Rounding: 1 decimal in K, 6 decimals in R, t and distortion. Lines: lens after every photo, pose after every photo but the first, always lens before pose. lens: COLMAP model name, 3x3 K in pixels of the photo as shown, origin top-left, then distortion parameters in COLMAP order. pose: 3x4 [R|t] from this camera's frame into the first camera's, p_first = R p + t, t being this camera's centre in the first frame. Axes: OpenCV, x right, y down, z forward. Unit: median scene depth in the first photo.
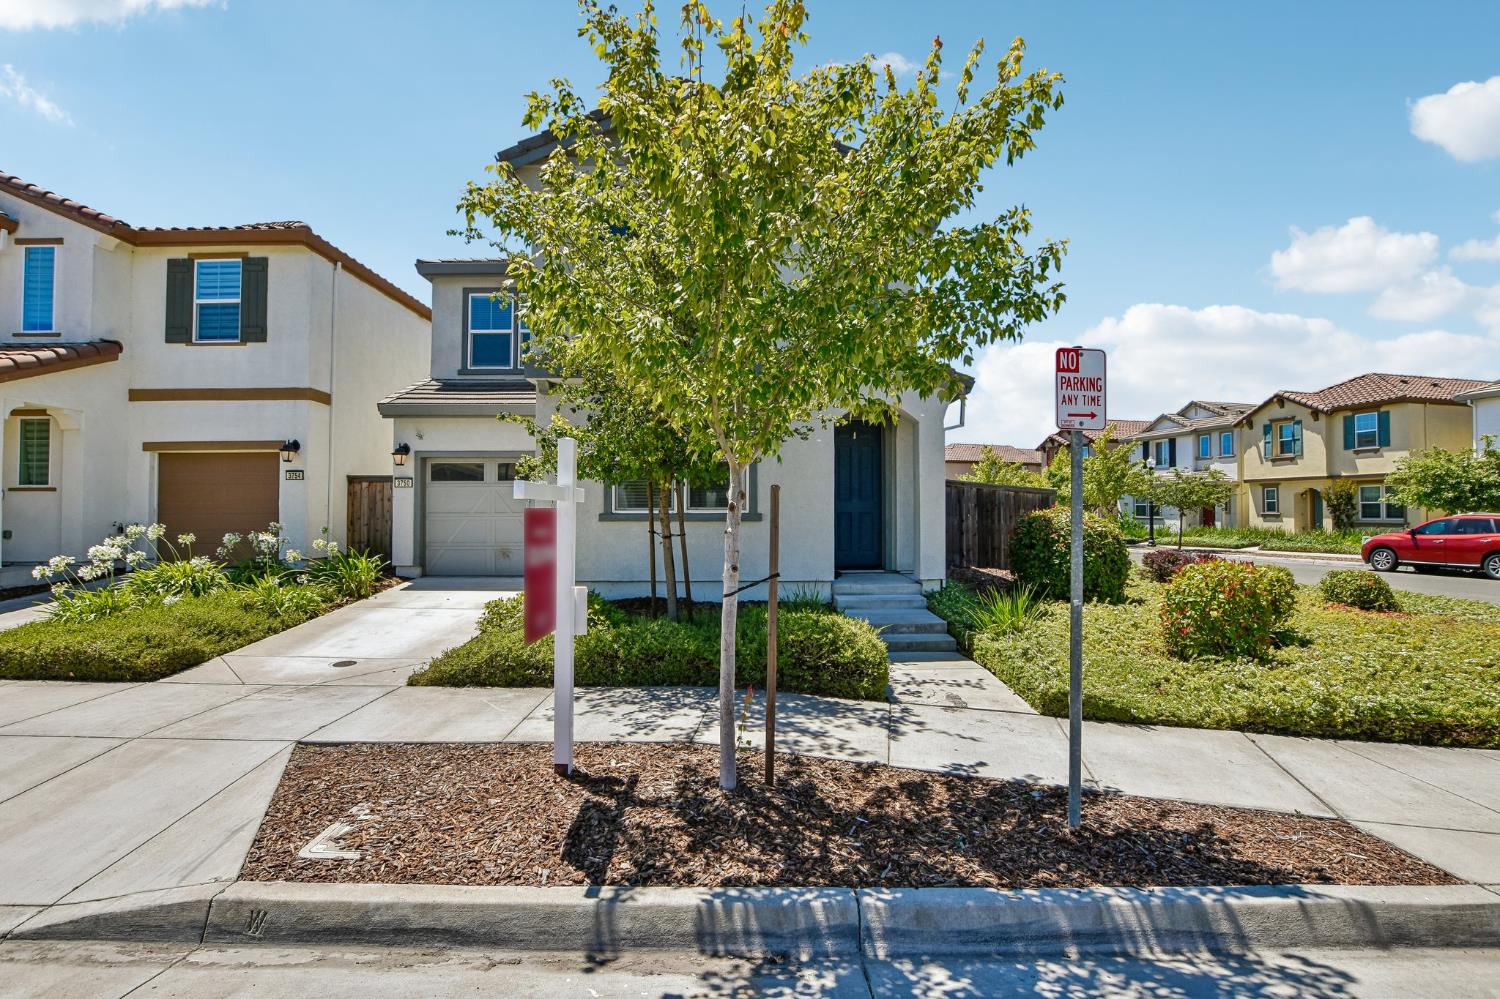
lens RADIAL K [[673.0, 0, 747.8], [0, 673.0, 501.0], [0, 0, 1]] dist [-0.019436, -0.000449]
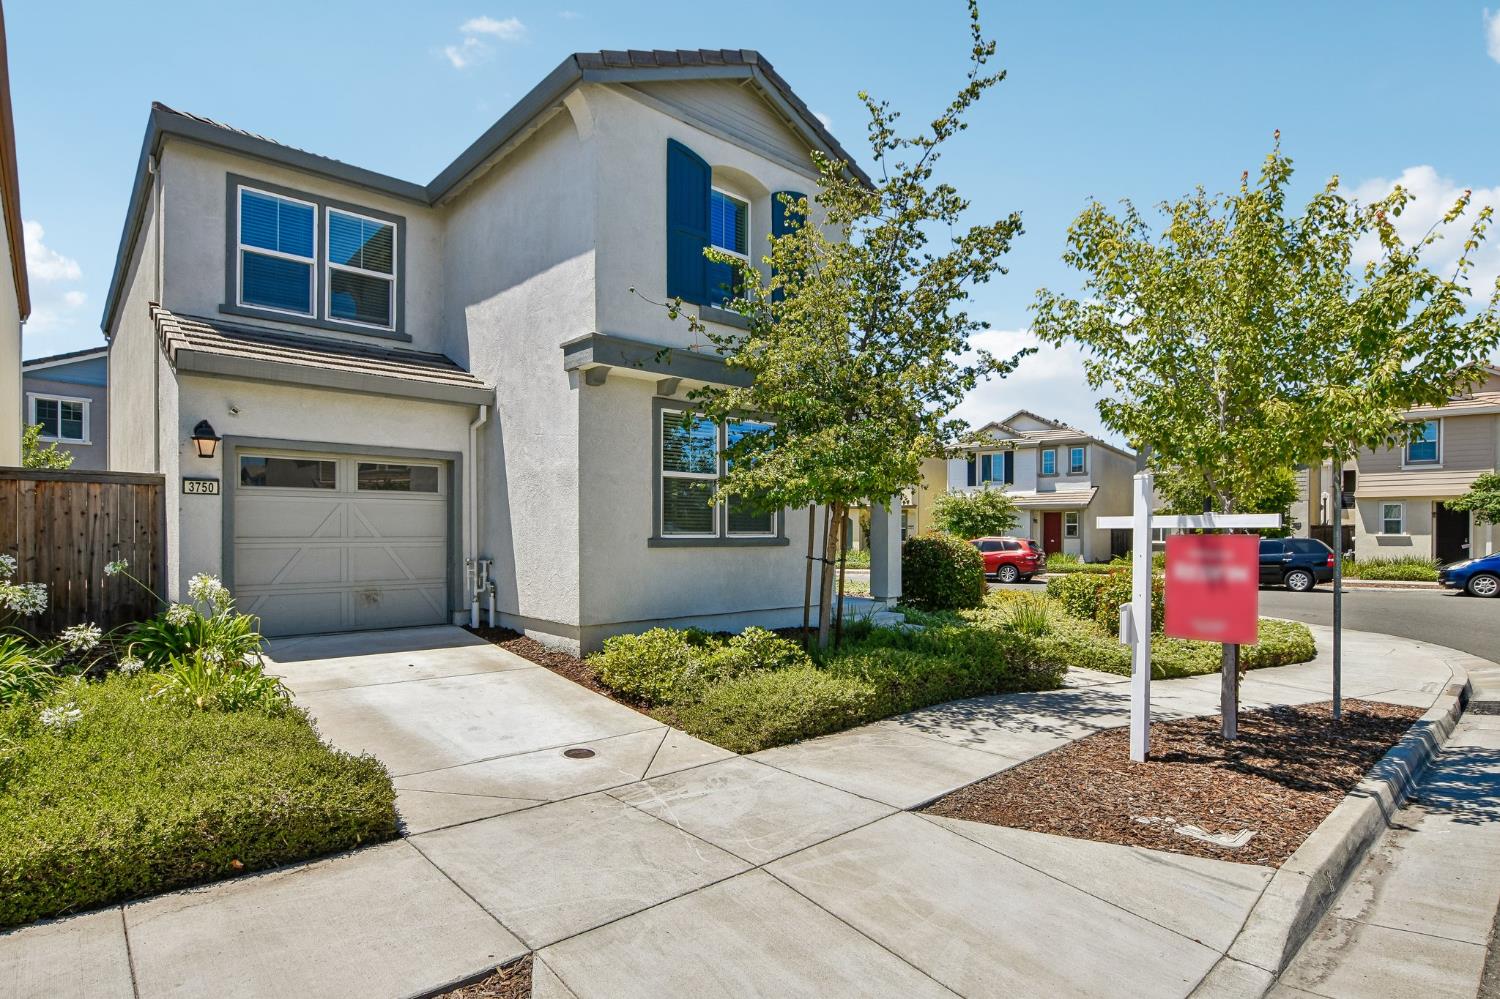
lens RADIAL K [[766.1, 0, 748.0], [0, 766.1, 538.1], [0, 0, 1]] dist [-0.017242, 0.000273]
pose [[0.742320, -0.001289, 0.670045, -1.308393], [-0.013385, 0.999770, 0.016753, 0.001225], [-0.669912, -0.021404, 0.742132, 0.373033]]
